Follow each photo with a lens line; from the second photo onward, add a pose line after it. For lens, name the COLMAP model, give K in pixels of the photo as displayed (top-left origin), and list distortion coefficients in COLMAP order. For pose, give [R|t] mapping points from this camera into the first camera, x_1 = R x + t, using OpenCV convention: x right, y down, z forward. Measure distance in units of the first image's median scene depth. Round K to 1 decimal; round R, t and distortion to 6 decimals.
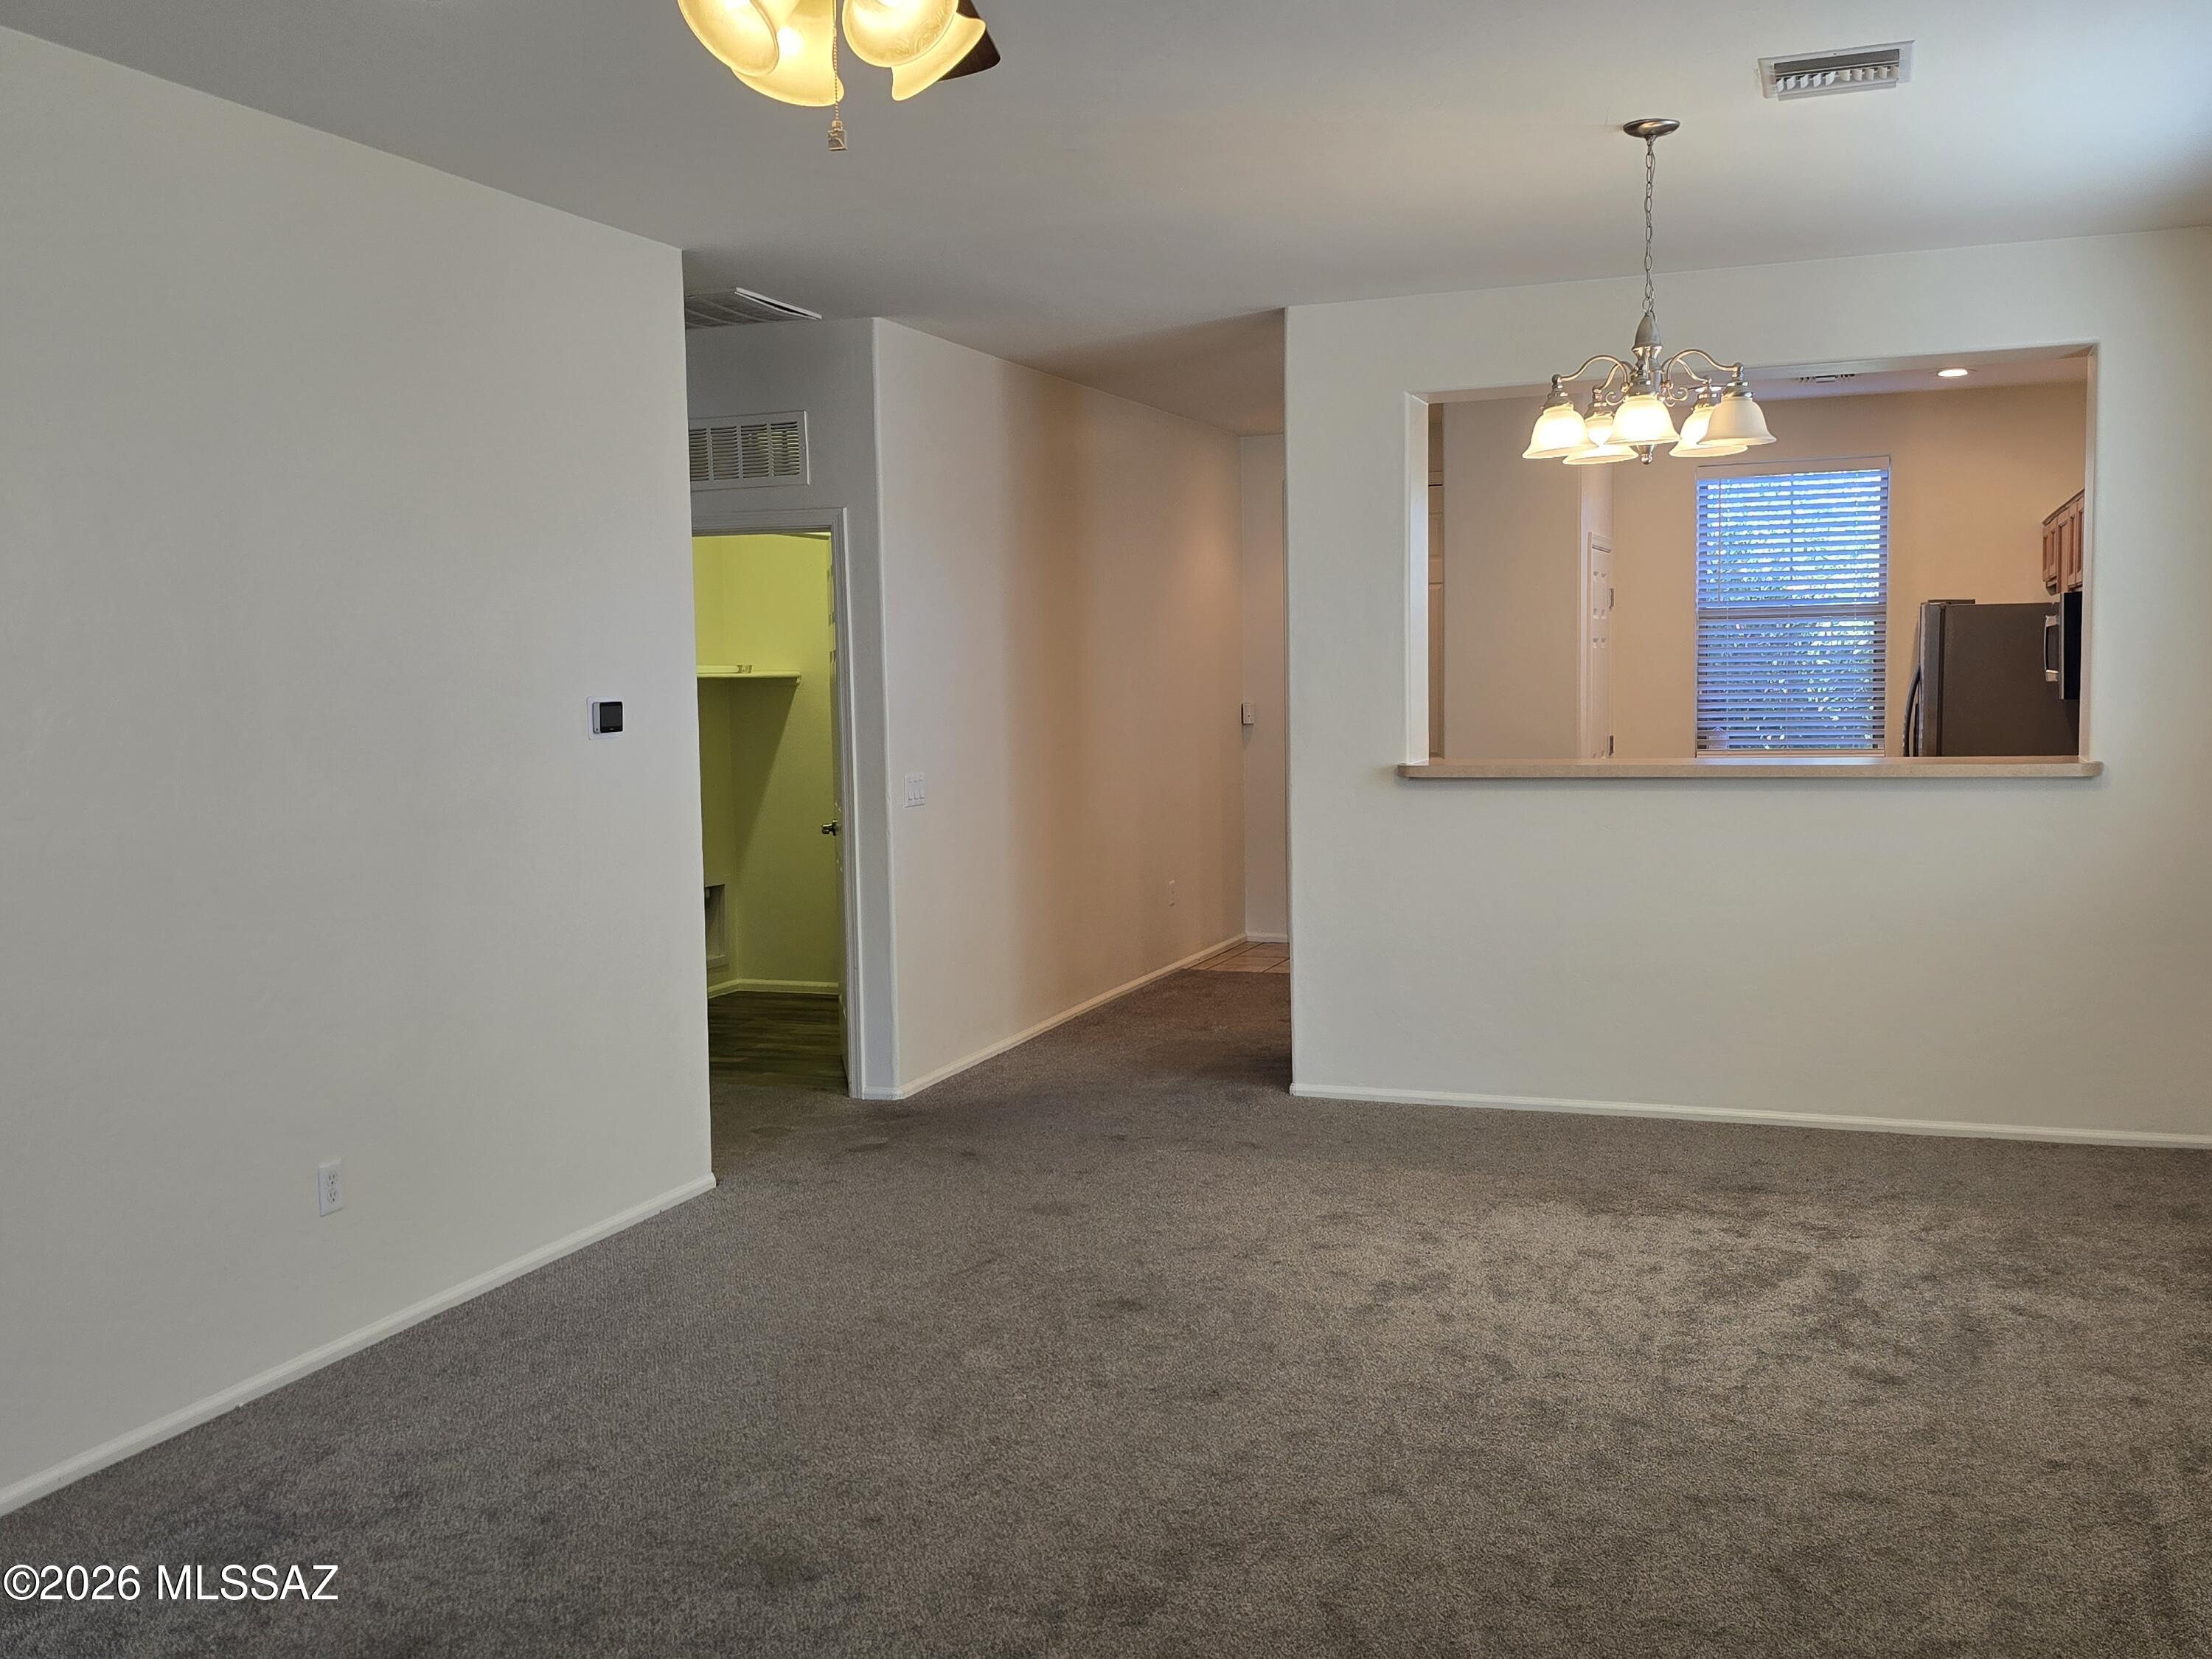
lens RADIAL K [[1583.5, 0, 1060.3], [0, 1583.5, 826.1], [0, 0, 1]] dist [0.052409, 0.001422]
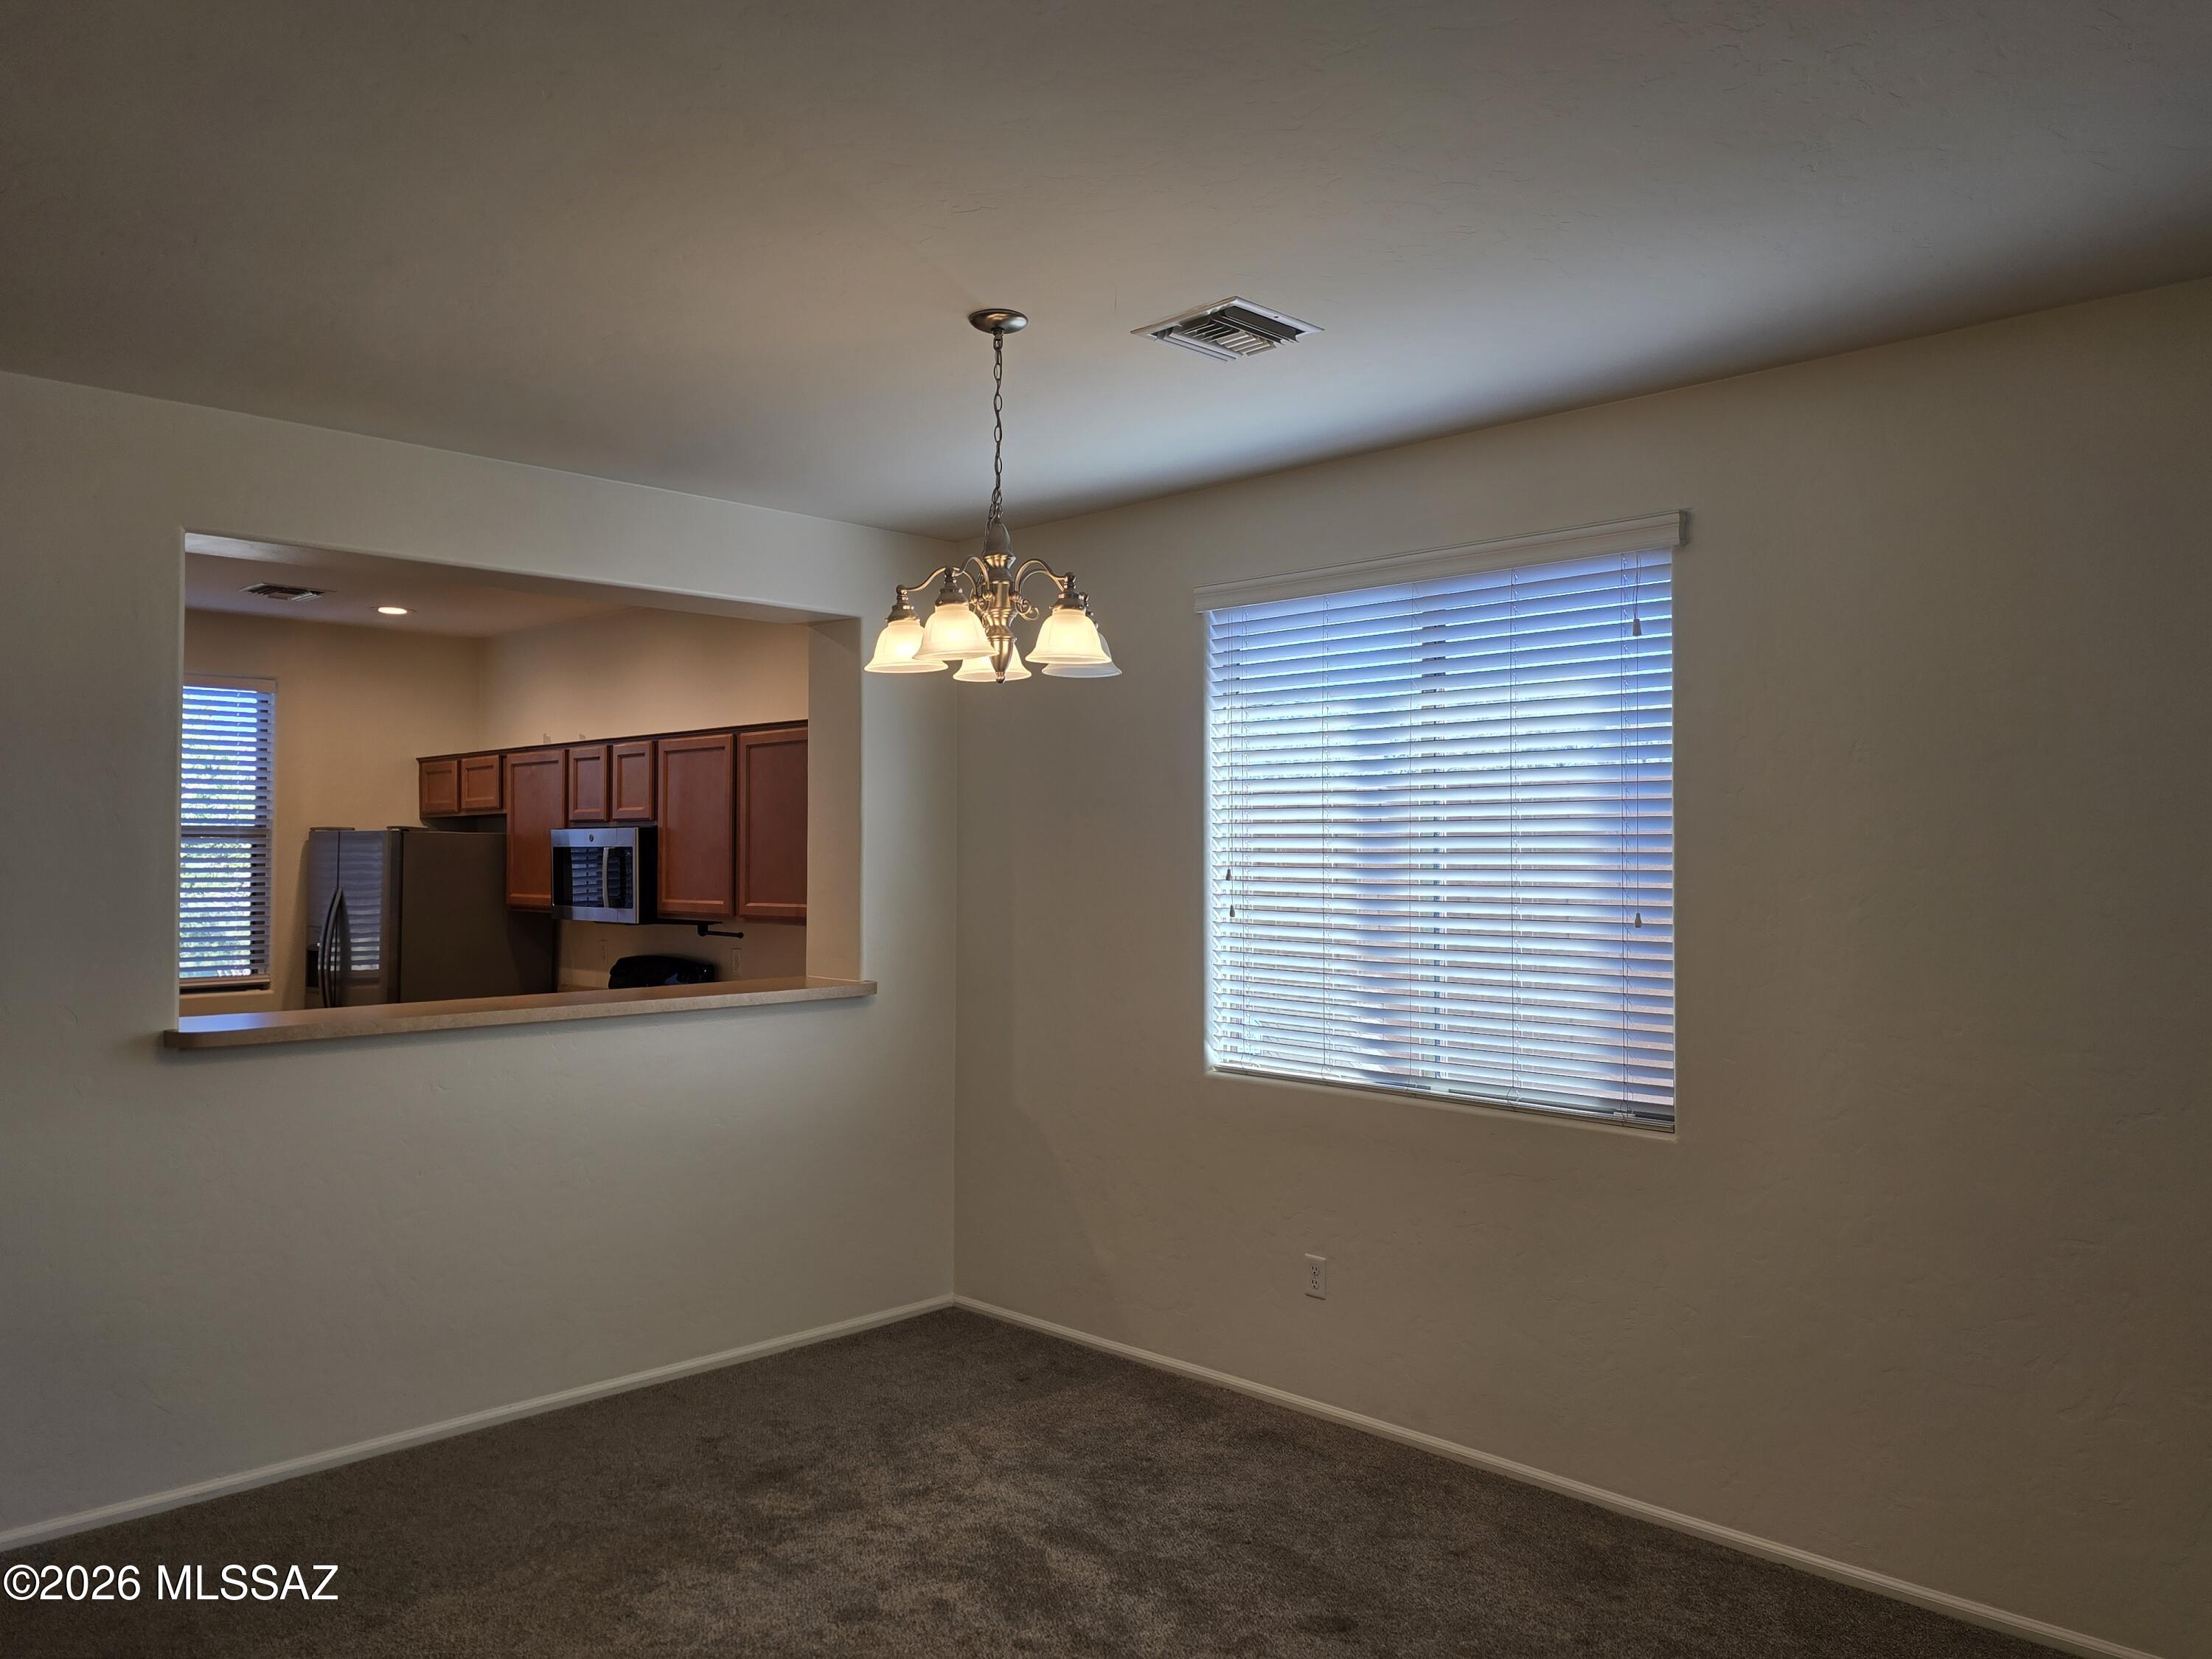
lens RADIAL K [[1583.5, 0, 1060.3], [0, 1583.5, 826.1], [0, 0, 1]] dist [0.052409, 0.001422]
pose [[0.540357, 0.026736, 0.841011, -0.290472], [0.088765, 0.992107, -0.088572, -0.047768], [-0.836740, 0.122513, 0.533719, 0.393847]]
